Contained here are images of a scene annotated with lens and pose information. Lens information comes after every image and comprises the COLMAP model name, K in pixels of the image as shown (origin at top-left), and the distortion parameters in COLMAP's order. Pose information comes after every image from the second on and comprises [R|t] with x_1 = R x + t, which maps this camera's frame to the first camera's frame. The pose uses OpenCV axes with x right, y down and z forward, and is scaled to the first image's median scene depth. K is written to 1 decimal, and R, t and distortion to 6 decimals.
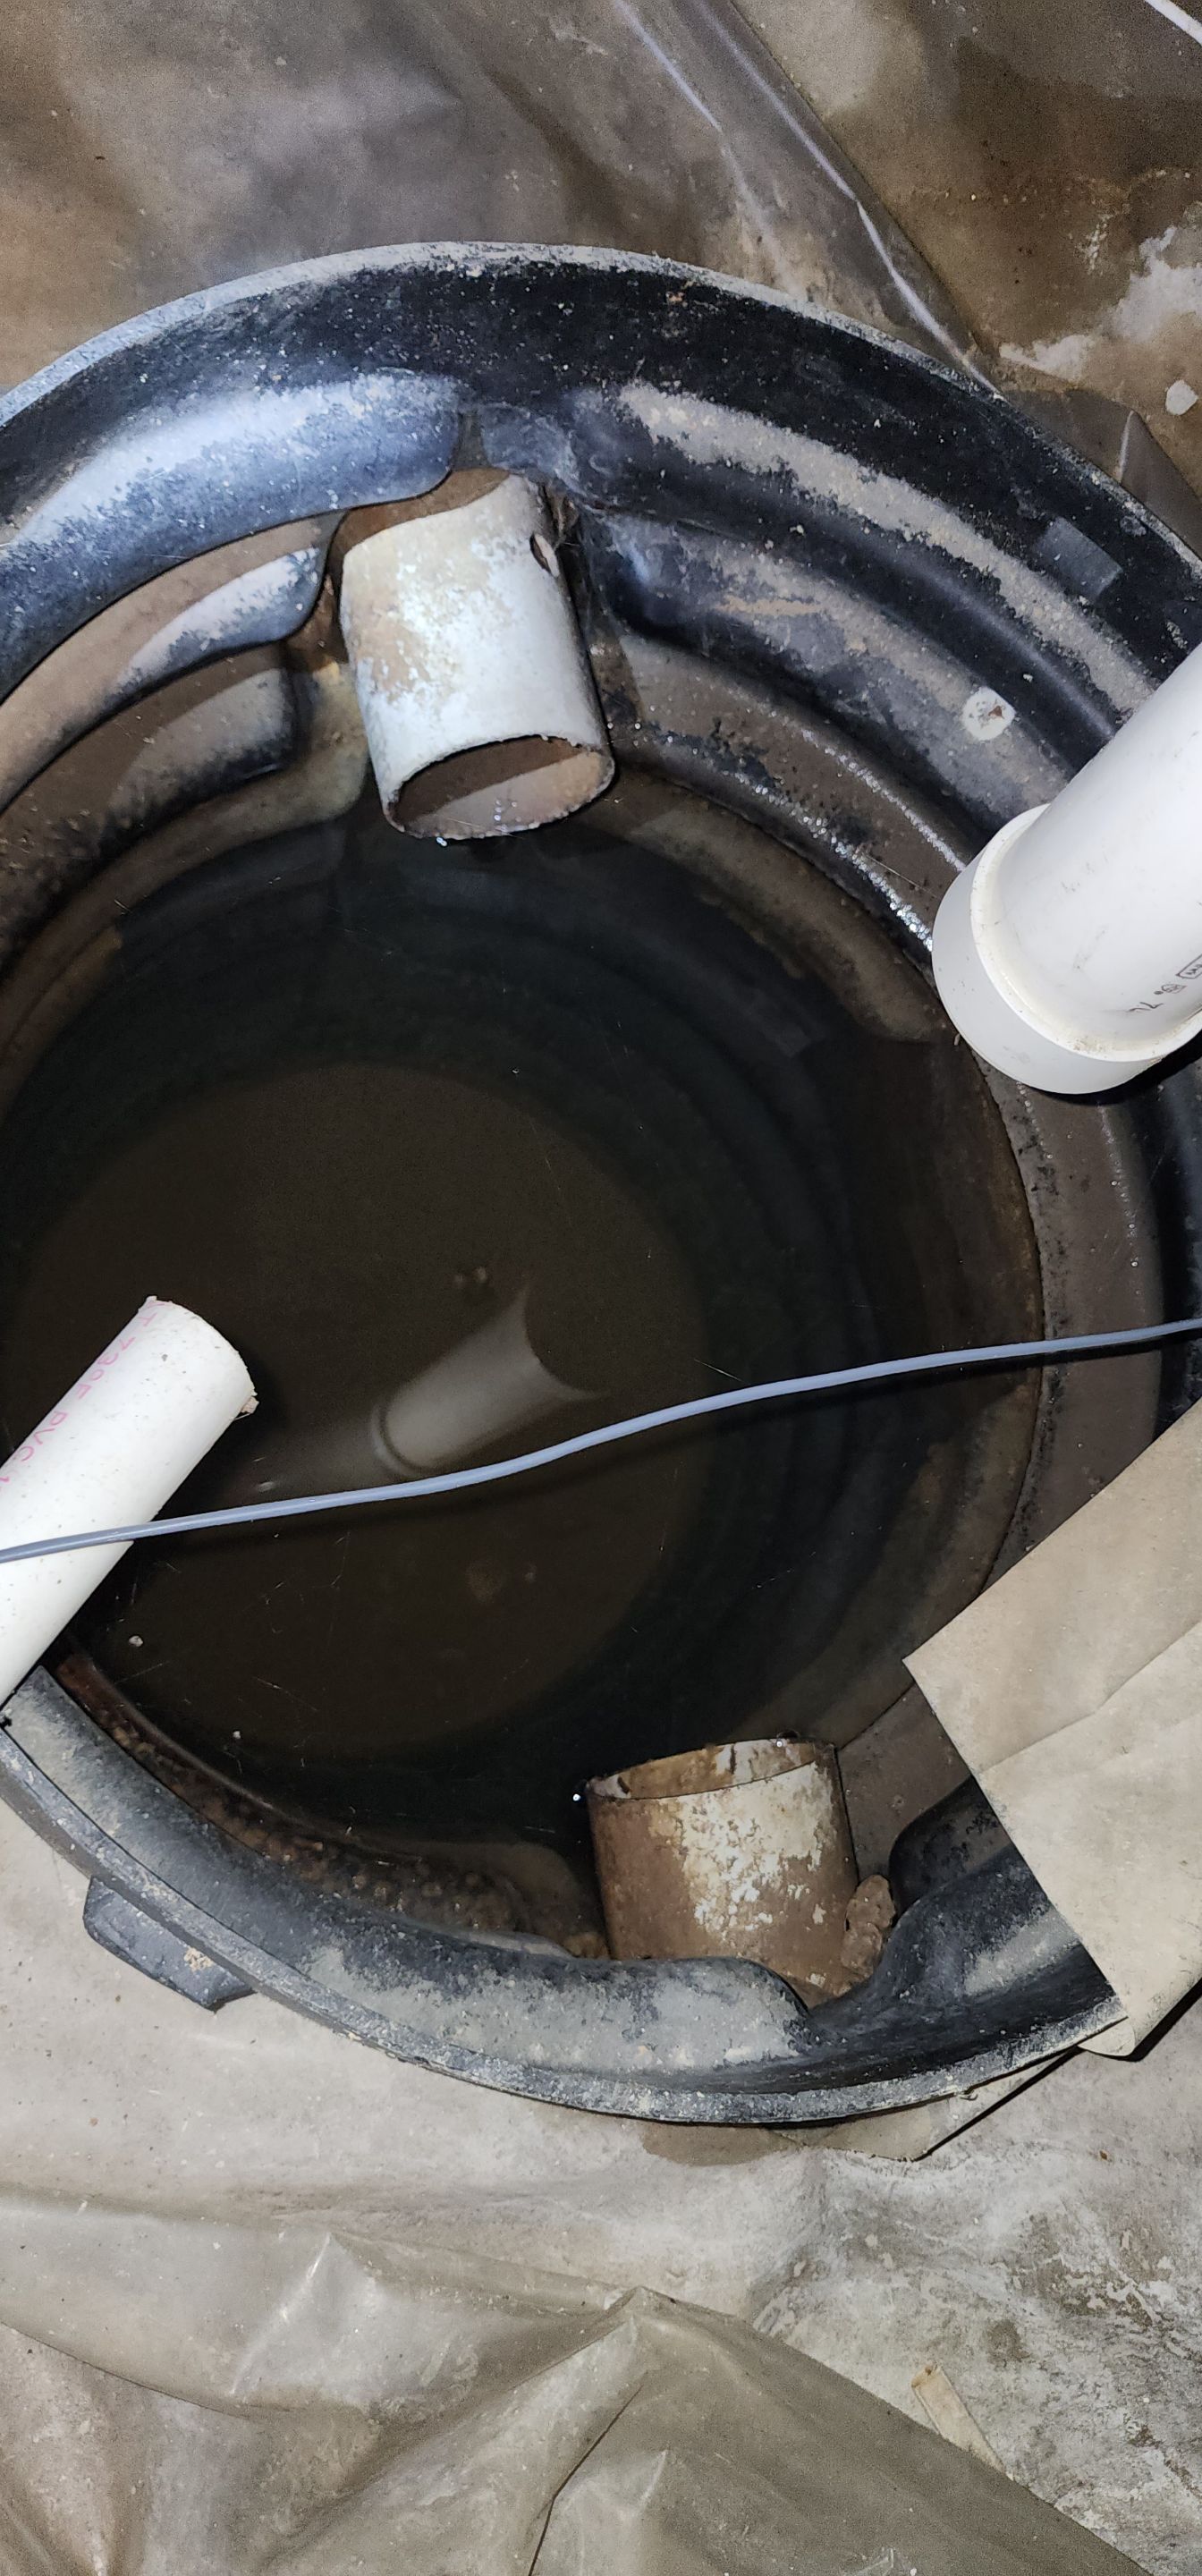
lens RADIAL K [[1722.3, 0, 626.3], [0, 1722.3, 1257.2], [0, 0, 1]] dist [0.016141, 0.004188]
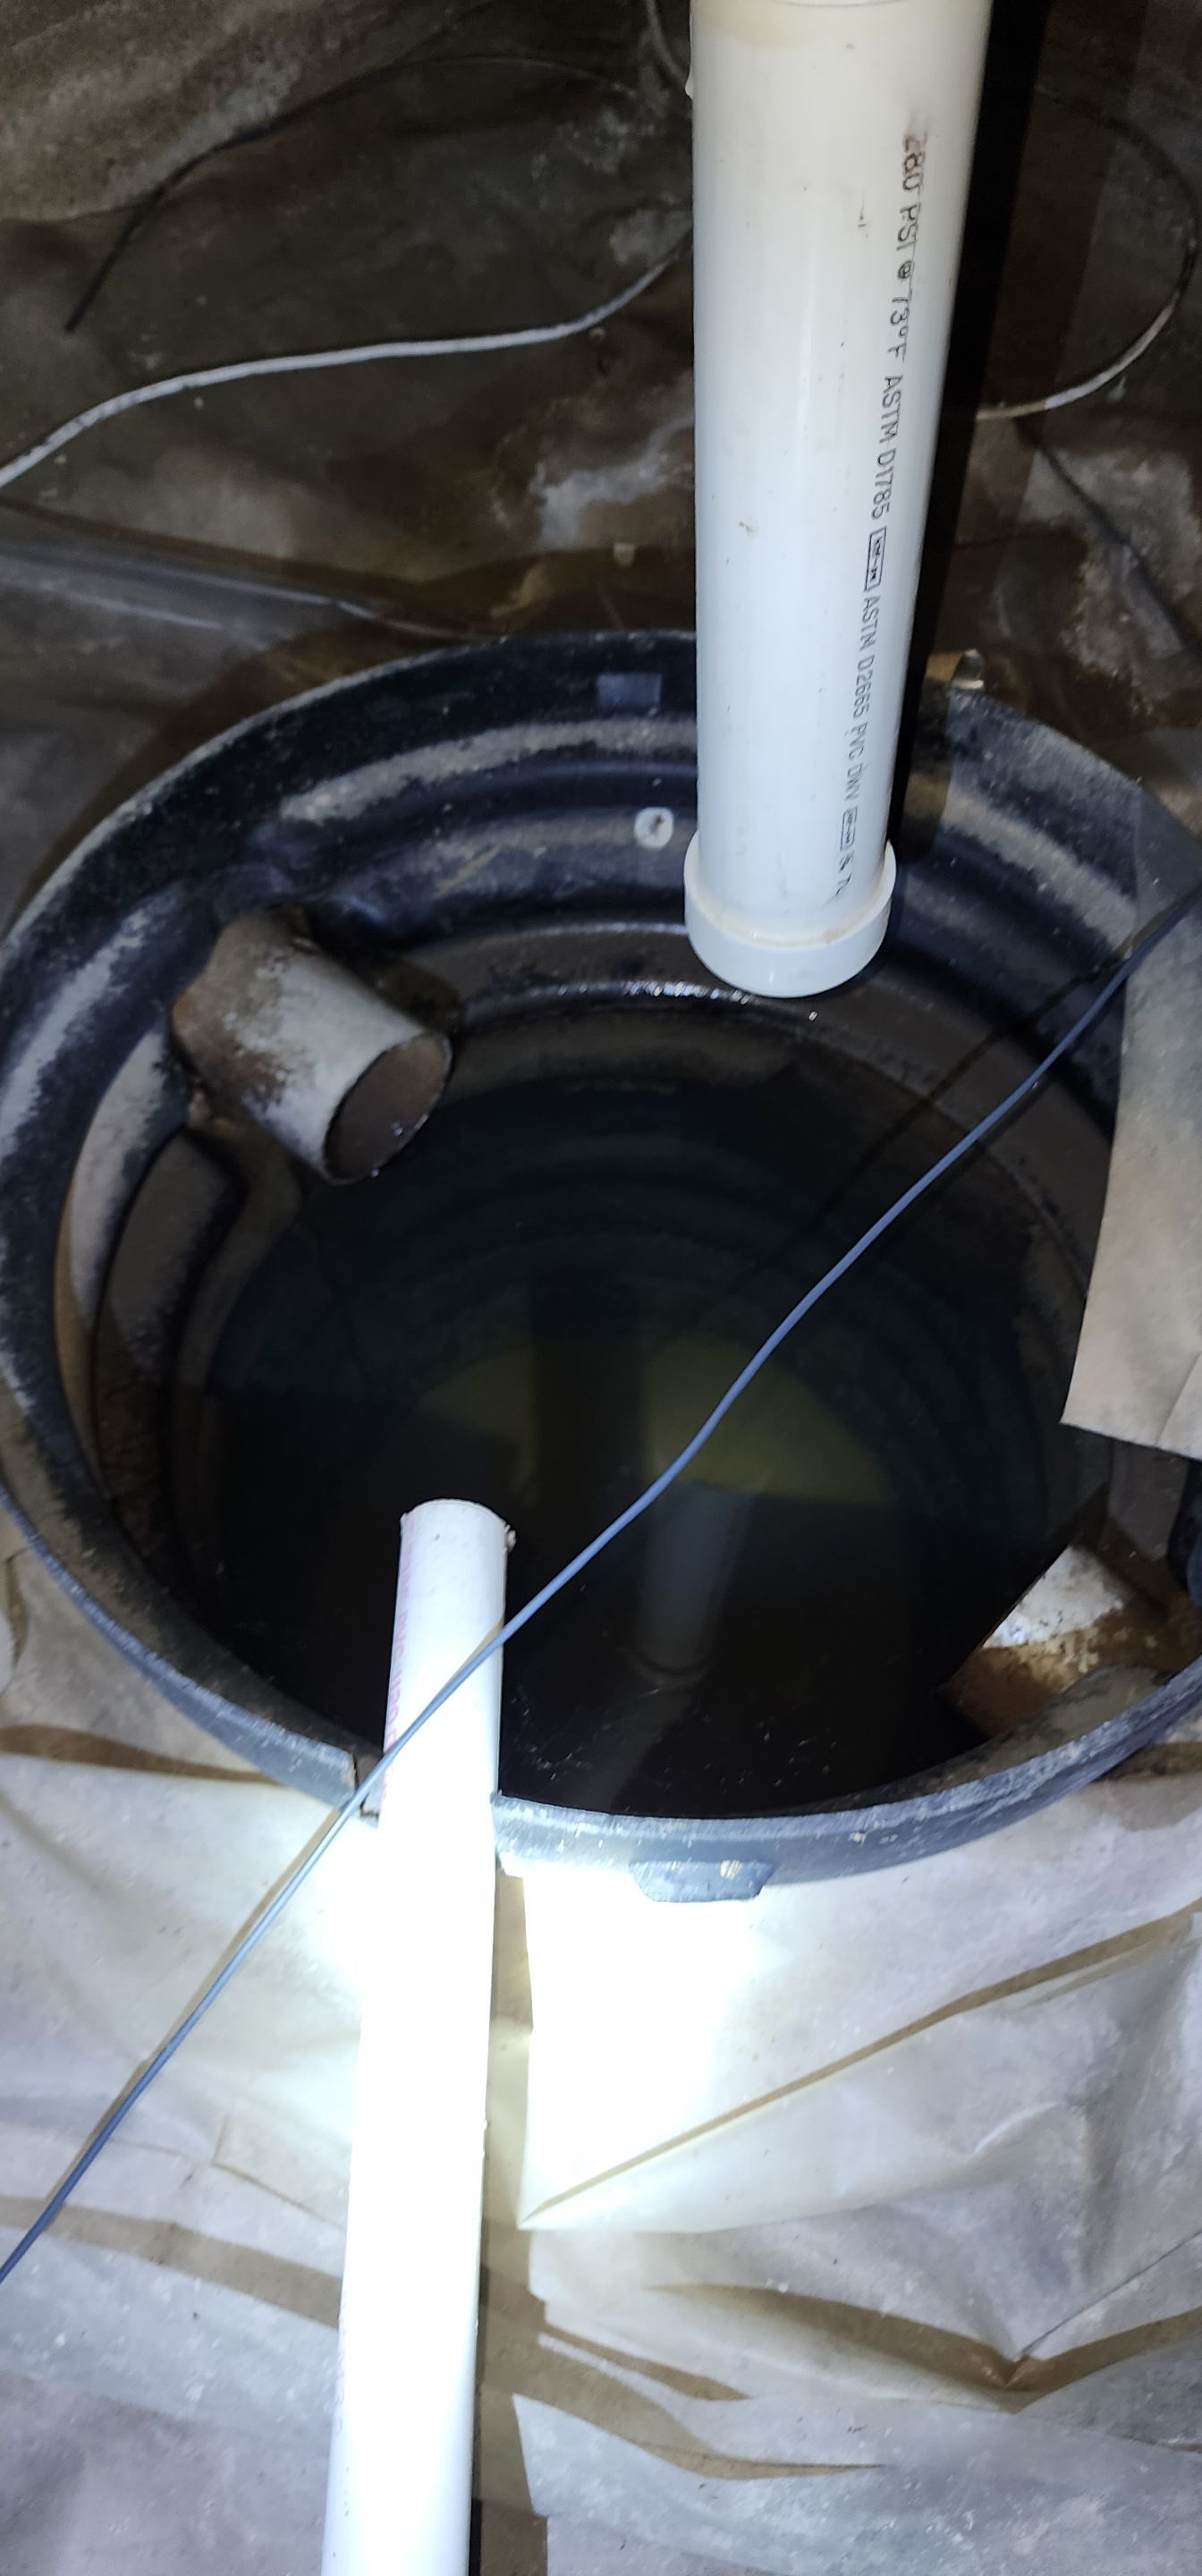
lens RADIAL K [[1728.5, 0, 599.3], [0, 1728.5, 1299.7], [0, 0, 1]] dist [0.075415, -0.057047]
pose [[0.786069, -0.618135, -0.002059, -0.036825], [0.609733, 0.775924, -0.161762, 0.148854], [0.101588, 0.125901, 0.986828, -0.238276]]
